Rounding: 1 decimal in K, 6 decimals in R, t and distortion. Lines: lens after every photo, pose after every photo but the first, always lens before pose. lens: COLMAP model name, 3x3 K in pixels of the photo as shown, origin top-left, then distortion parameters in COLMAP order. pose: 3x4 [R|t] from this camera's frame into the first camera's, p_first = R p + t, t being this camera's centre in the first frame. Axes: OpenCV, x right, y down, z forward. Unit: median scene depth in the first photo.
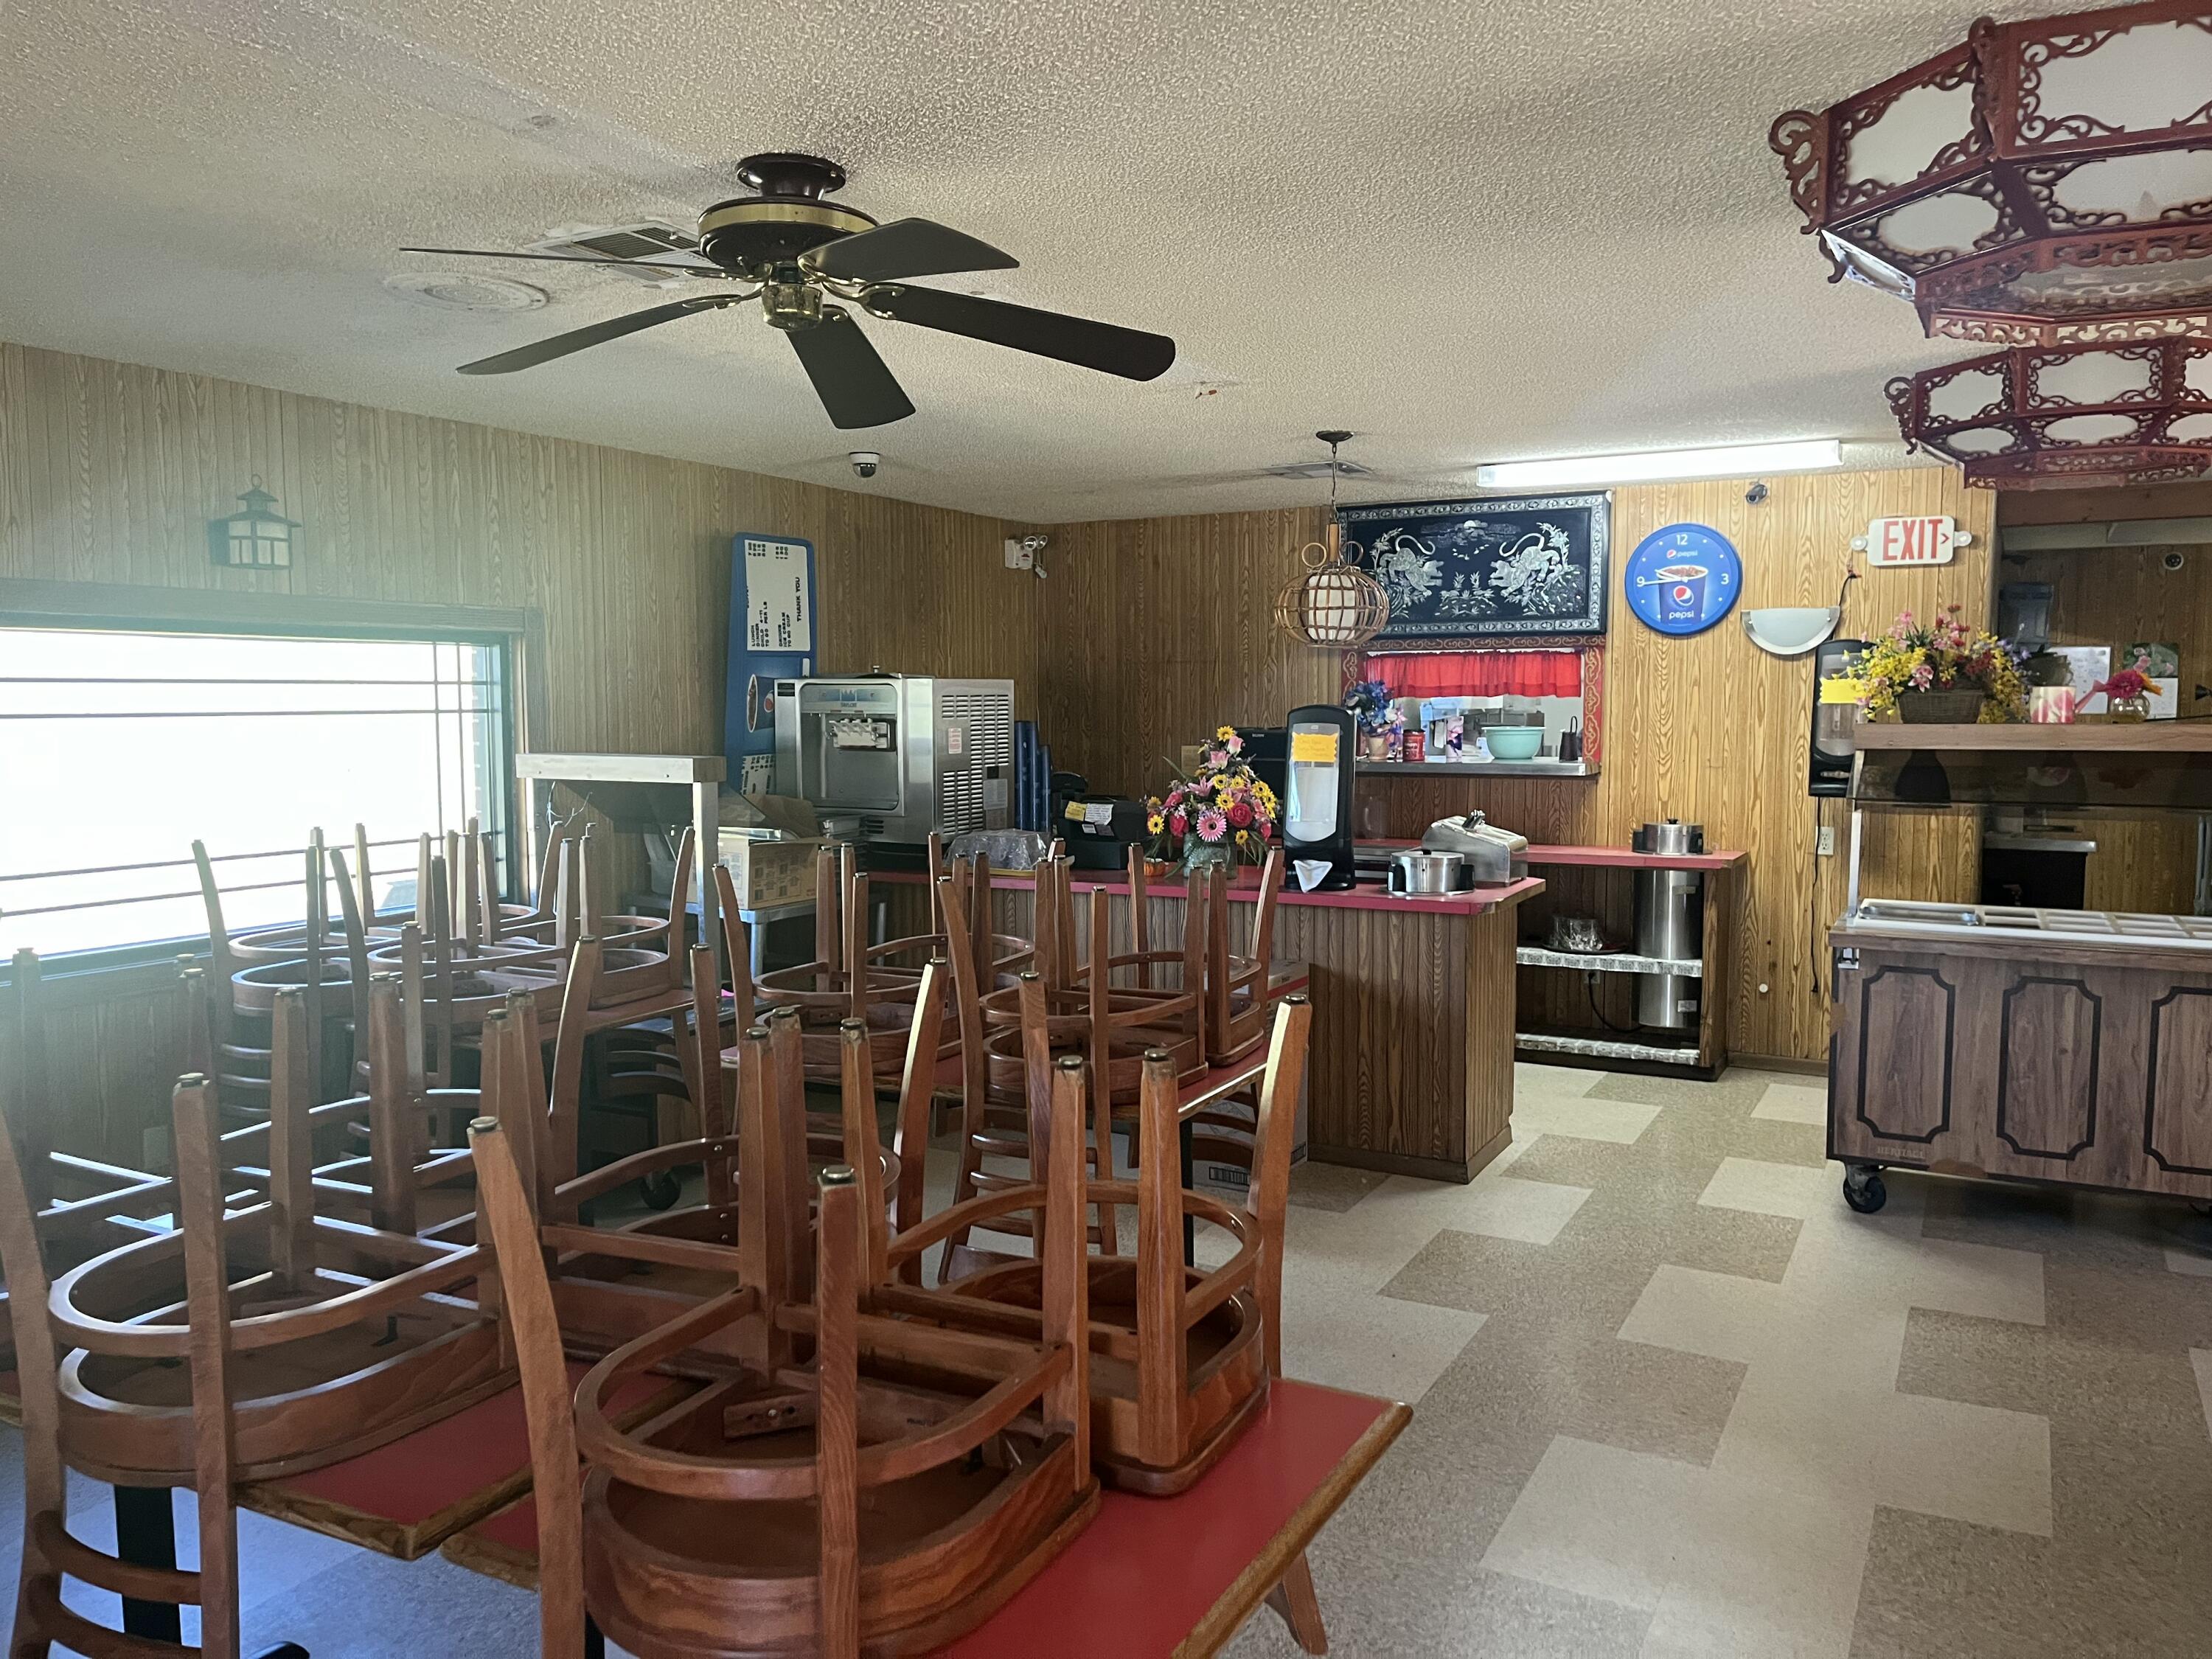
lens RADIAL K [[1678.7, 0, 1097.4], [0, 1678.7, 837.4], [0, 0, 1]] dist [-0.001272, -0.014195]
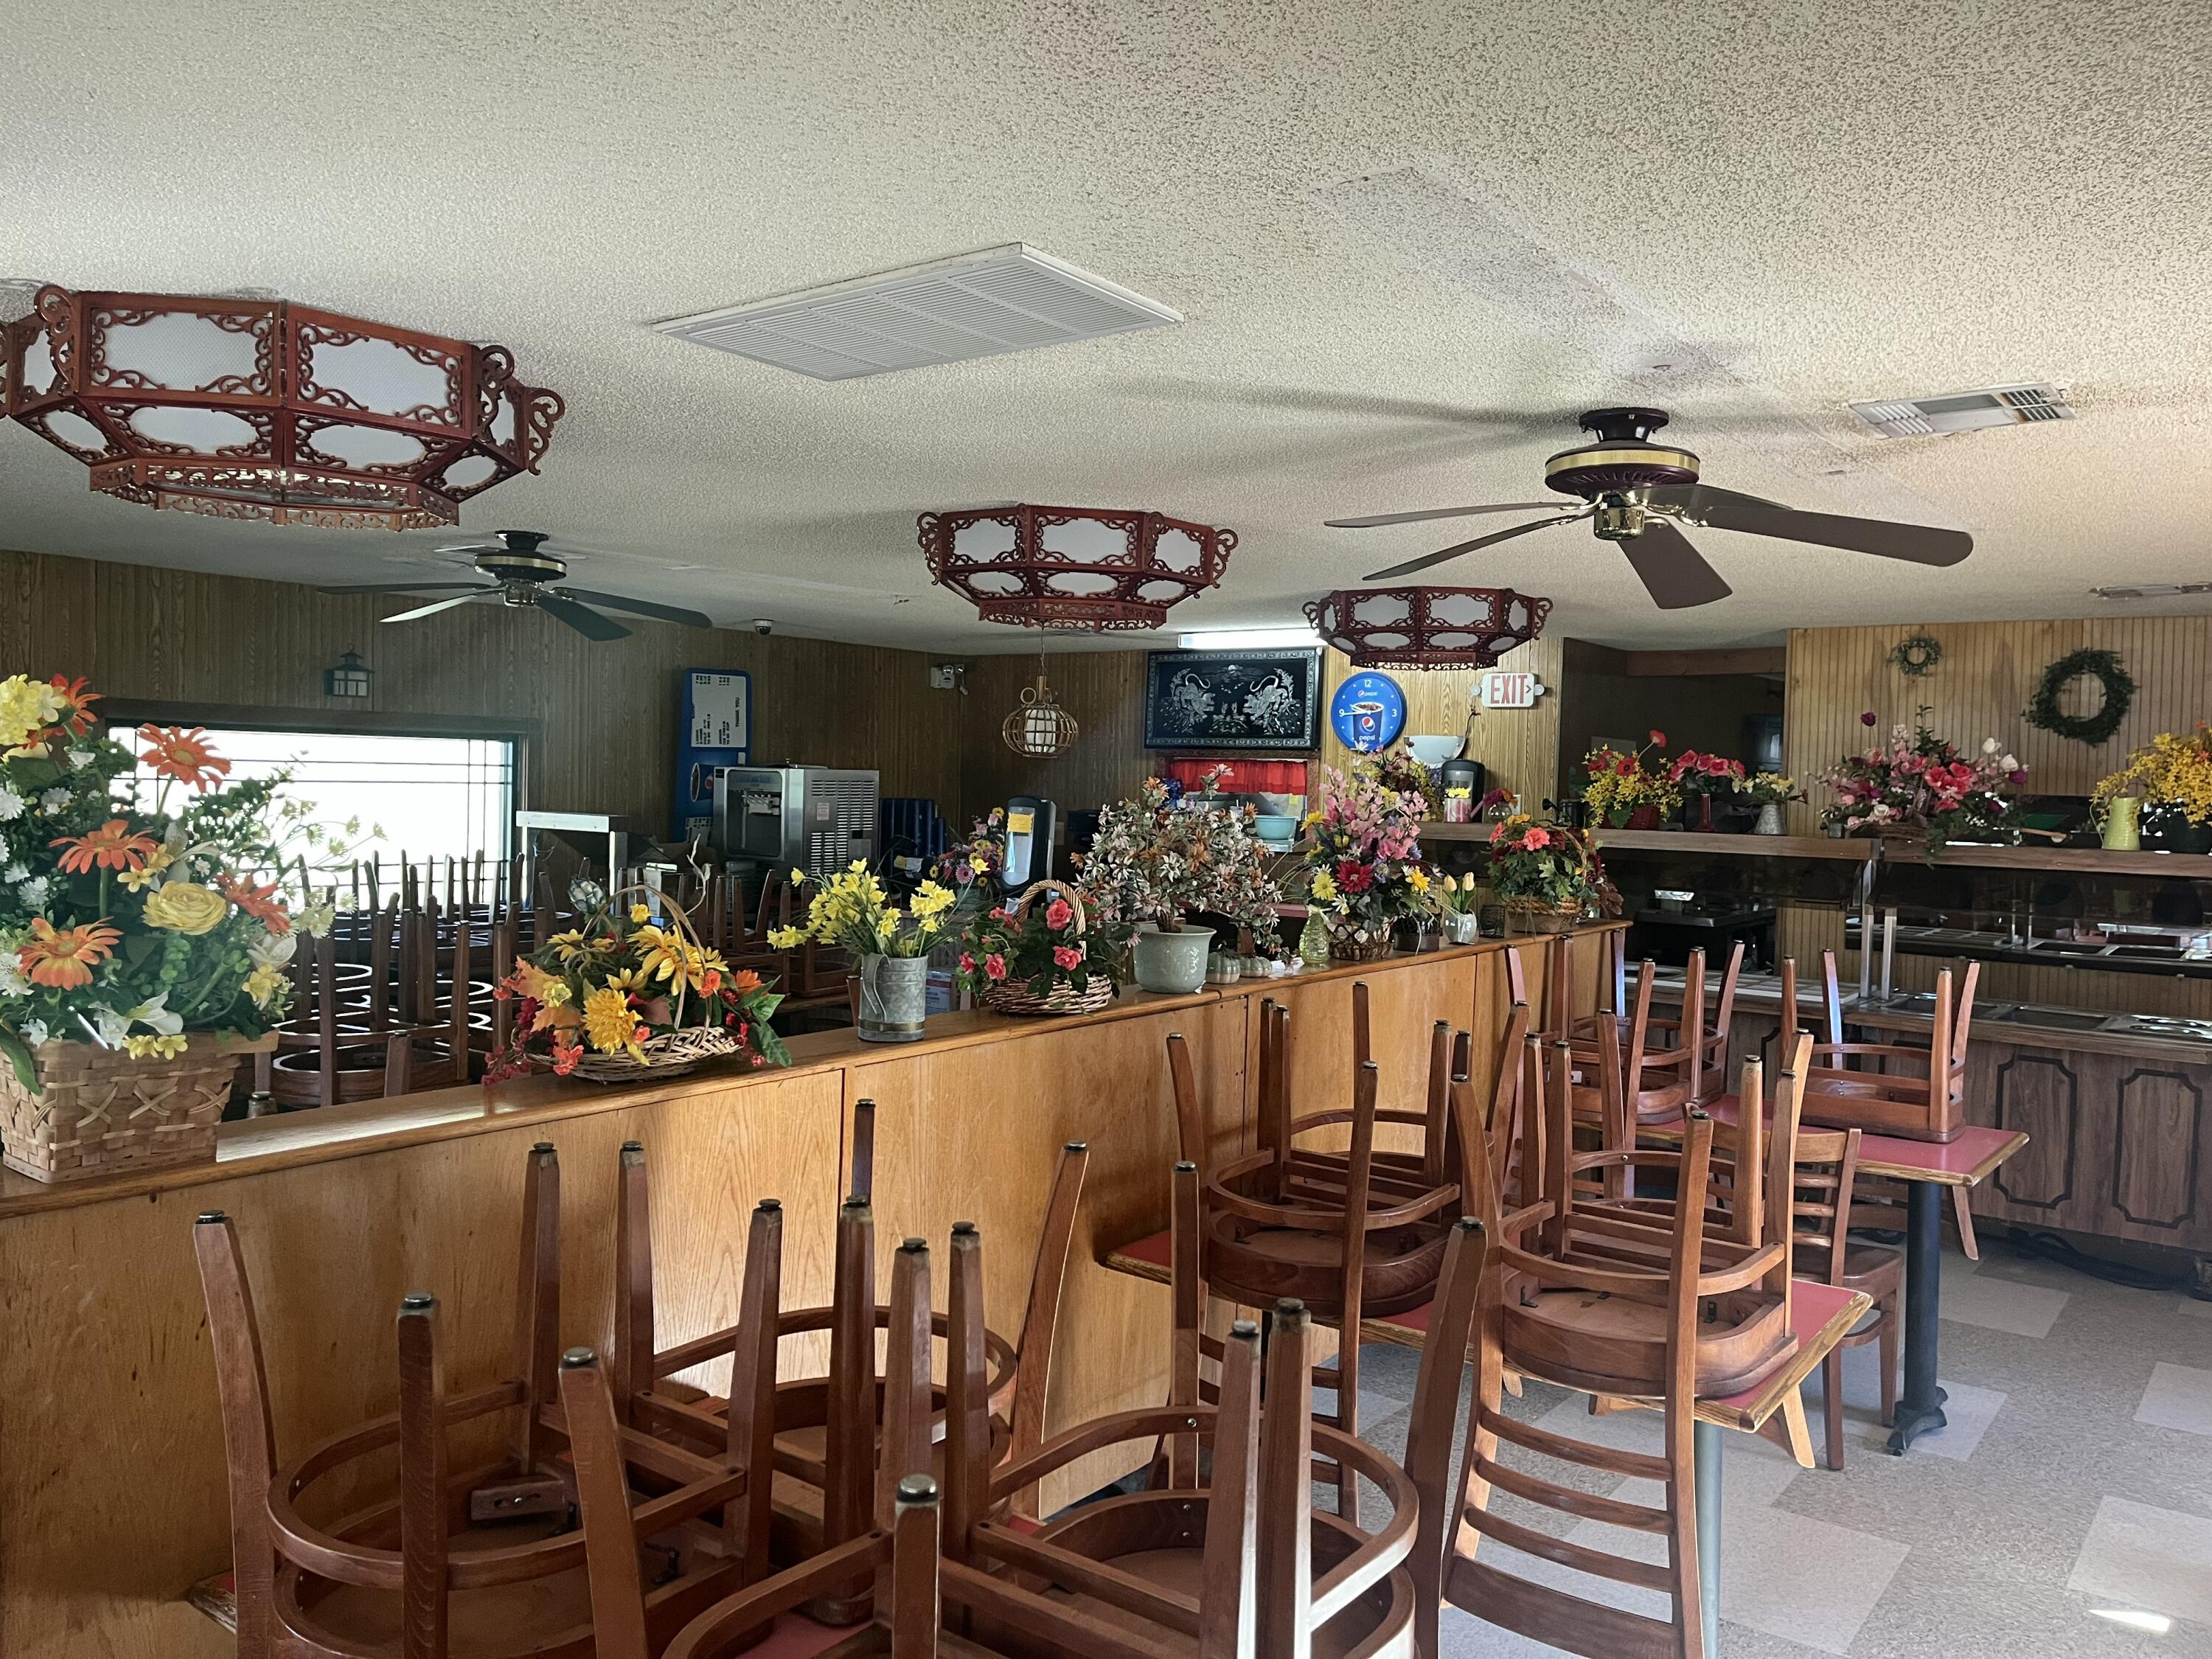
lens RADIAL K [[1678.7, 0, 1113.7], [0, 1678.7, 821.9], [0, 0, 1]] dist [-0.001272, -0.014195]
pose [[0.991273, 0.032617, -0.127724, 0.342726], [-0.039804, 0.997740, -0.054133, 0.020022], [0.125670, 0.058744, 0.990331, -0.409169]]
